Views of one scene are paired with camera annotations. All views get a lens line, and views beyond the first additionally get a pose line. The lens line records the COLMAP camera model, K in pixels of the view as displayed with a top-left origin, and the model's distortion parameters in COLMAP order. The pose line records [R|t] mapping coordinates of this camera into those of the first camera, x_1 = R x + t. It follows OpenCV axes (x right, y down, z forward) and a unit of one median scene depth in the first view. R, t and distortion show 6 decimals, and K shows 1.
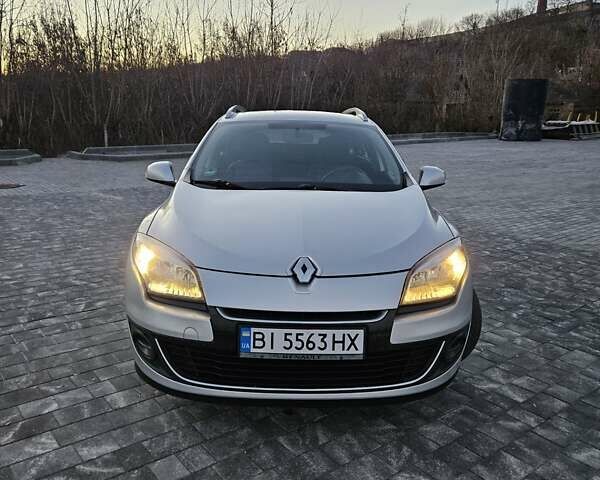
lens RADIAL K [[534.4, 0, 299.6], [0, 534.4, 239.6], [0, 0, 1]] dist [0.071893, -0.065264]
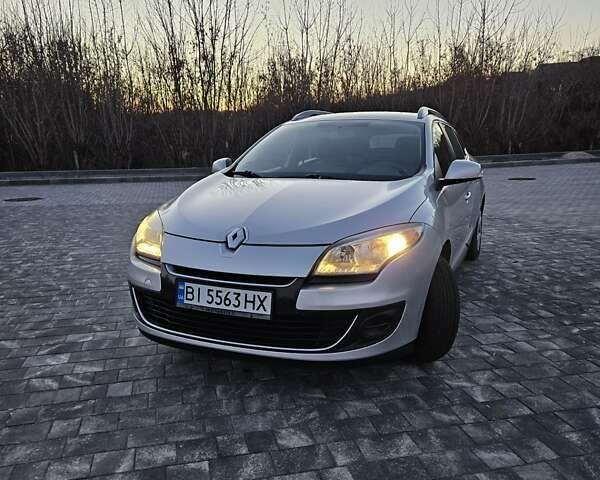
lens RADIAL K [[534.4, 0, 298.9], [0, 534.4, 238.3], [0, 0, 1]] dist [0.071893, -0.065264]
pose [[0.912856, 0.051198, -0.405059, 0.604455], [-0.067951, 0.997321, -0.027079, 0.081175], [0.402588, 0.052244, 0.913889, 0.011711]]
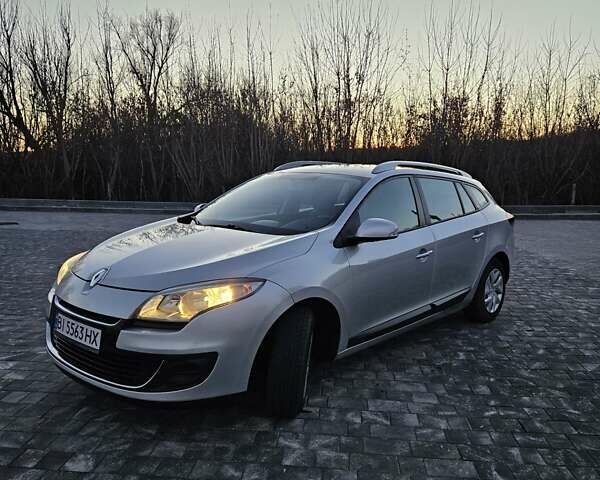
lens RADIAL K [[534.4, 0, 299.4], [0, 534.4, 238.5], [0, 0, 1]] dist [0.071893, -0.065264]
pose [[0.734660, 0.077087, -0.674042, 1.266295], [-0.155368, 0.986237, -0.056550, -0.040869], [0.660406, 0.146270, 0.736525, 0.349370]]
